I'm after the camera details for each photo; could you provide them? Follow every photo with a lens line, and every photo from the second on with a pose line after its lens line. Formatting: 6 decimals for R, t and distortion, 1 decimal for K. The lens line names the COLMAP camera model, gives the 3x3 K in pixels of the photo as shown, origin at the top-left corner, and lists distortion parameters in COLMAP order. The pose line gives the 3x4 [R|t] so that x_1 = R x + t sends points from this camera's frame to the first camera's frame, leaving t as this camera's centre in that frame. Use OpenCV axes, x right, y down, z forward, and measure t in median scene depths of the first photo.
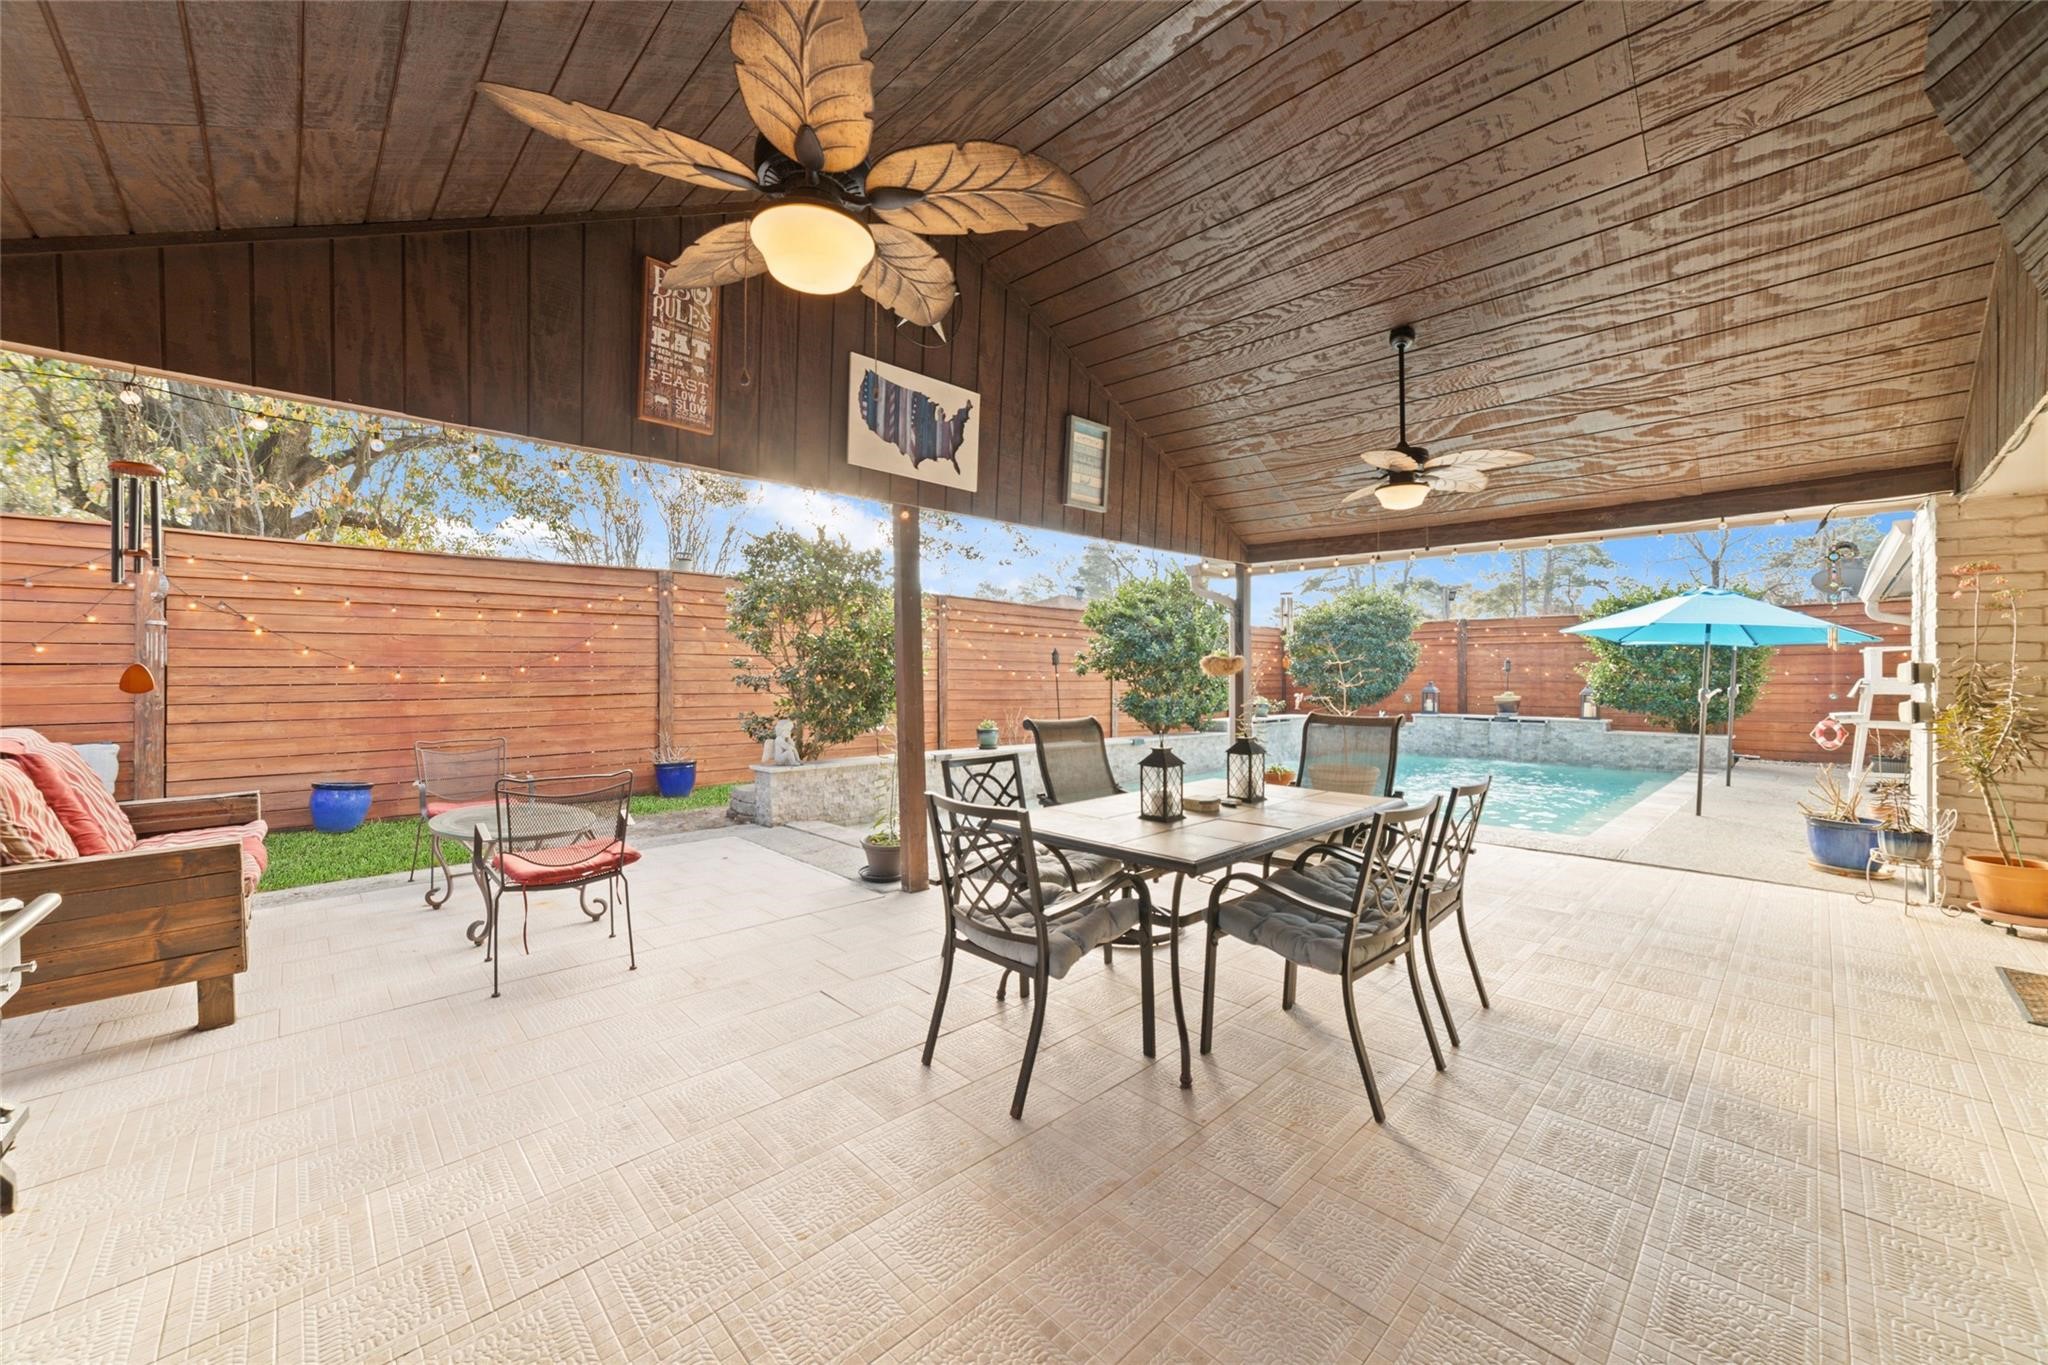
lens RADIAL K [[779.5, 0, 1018.9], [0, 779.5, 658.9], [0, 0, 1]] dist [-0.014886, 0.000084]
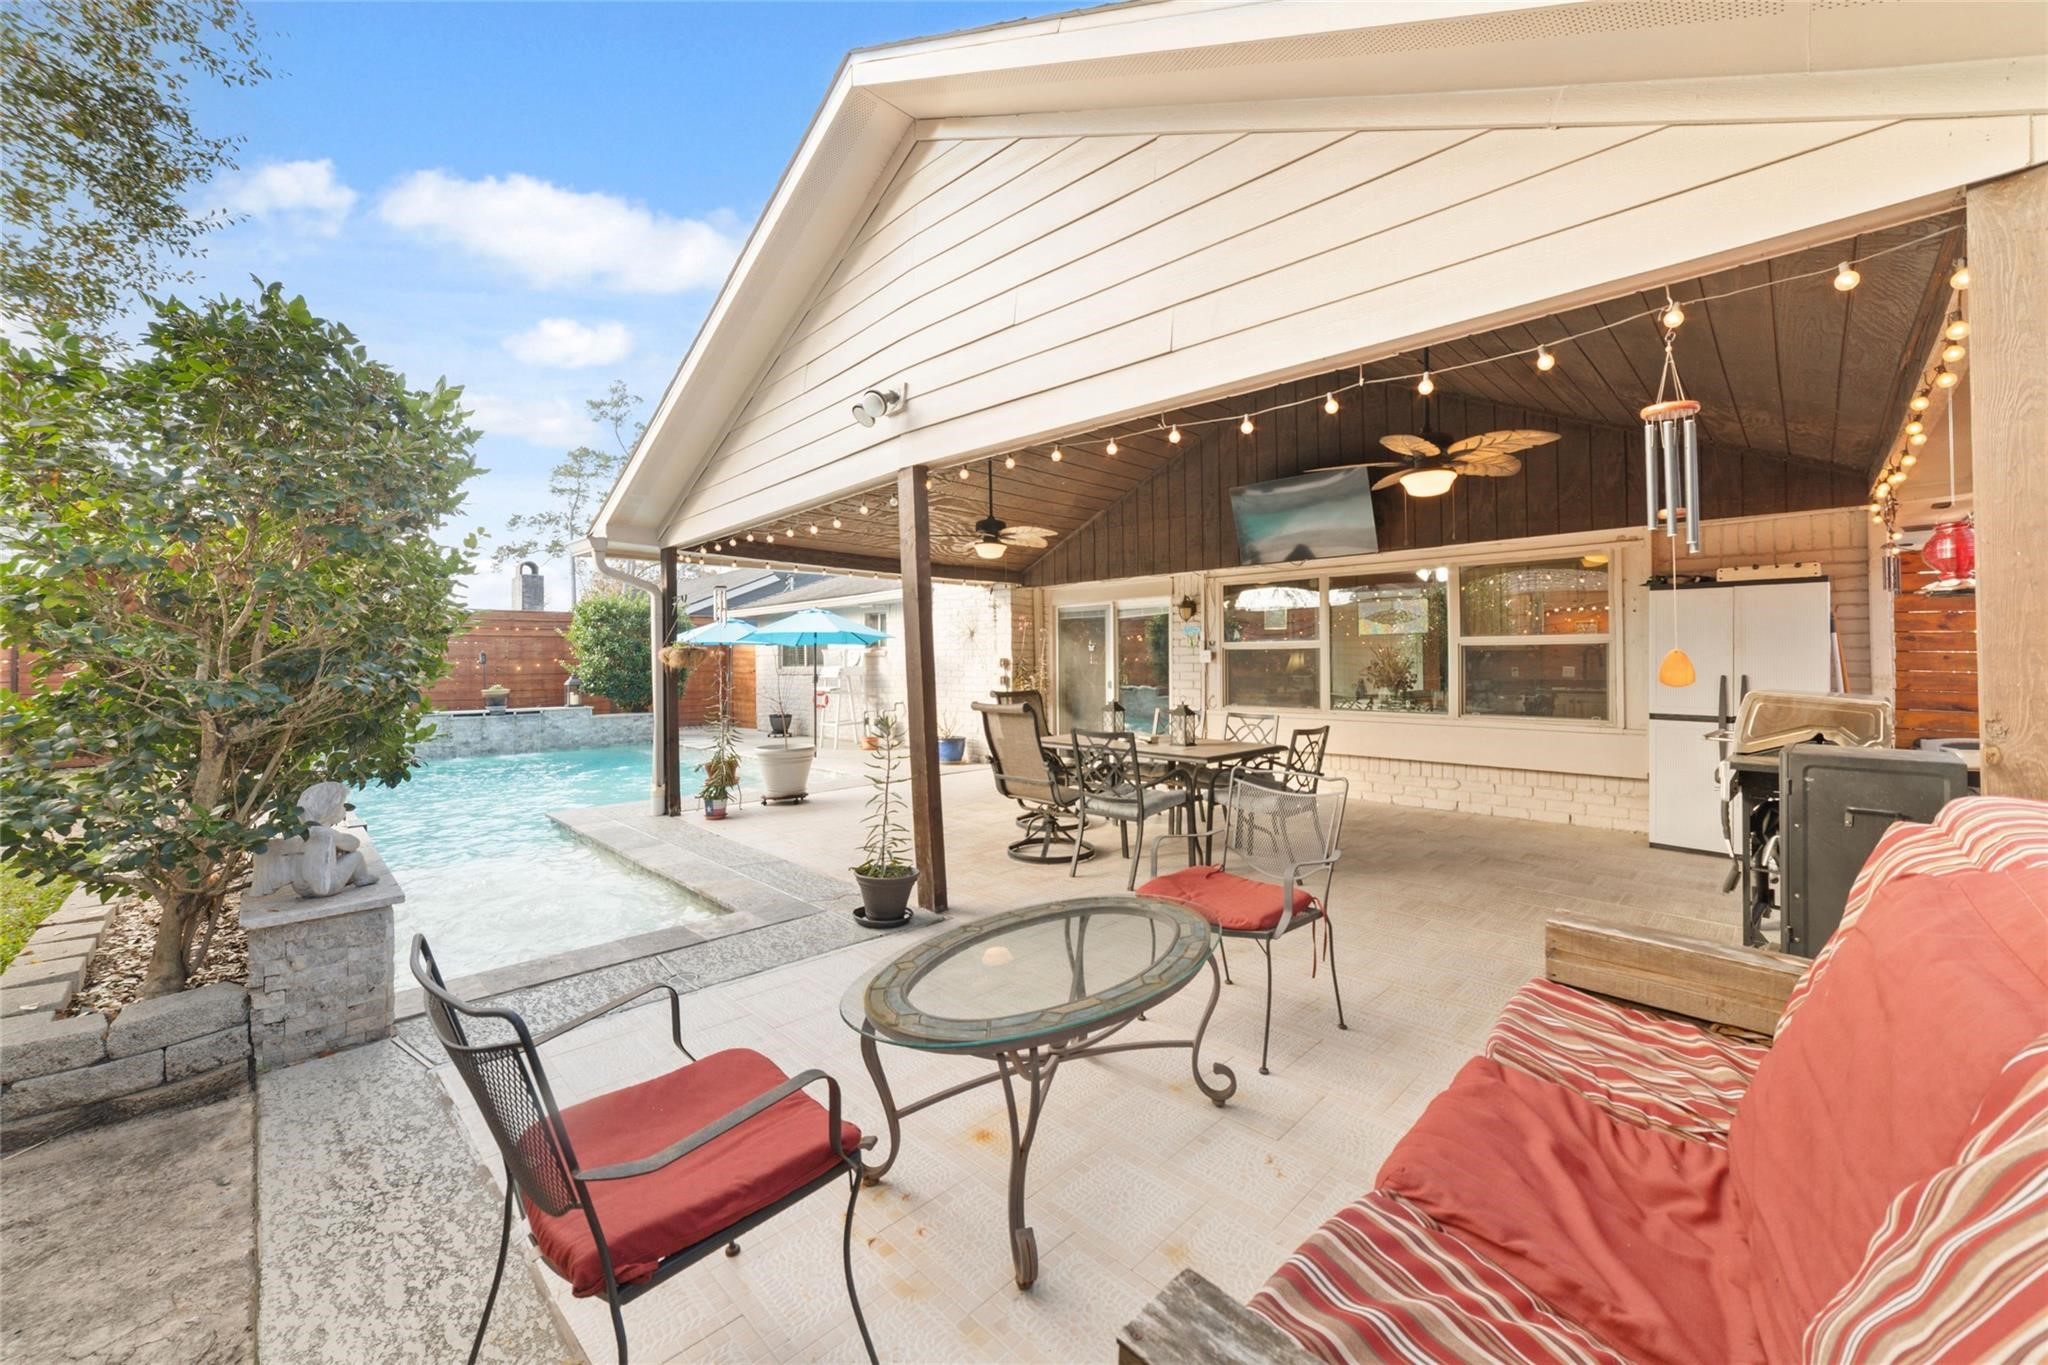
lens RADIAL K [[779.5, 0, 1018.9], [0, 779.5, 658.9], [0, 0, 1]] dist [-0.014886, 0.000084]
pose [[-0.009414, 0.006837, 0.999932, -0.398321], [-0.009185, 0.999934, -0.006923, 0.010663], [-0.999914, -0.009250, -0.009351, 0.371482]]
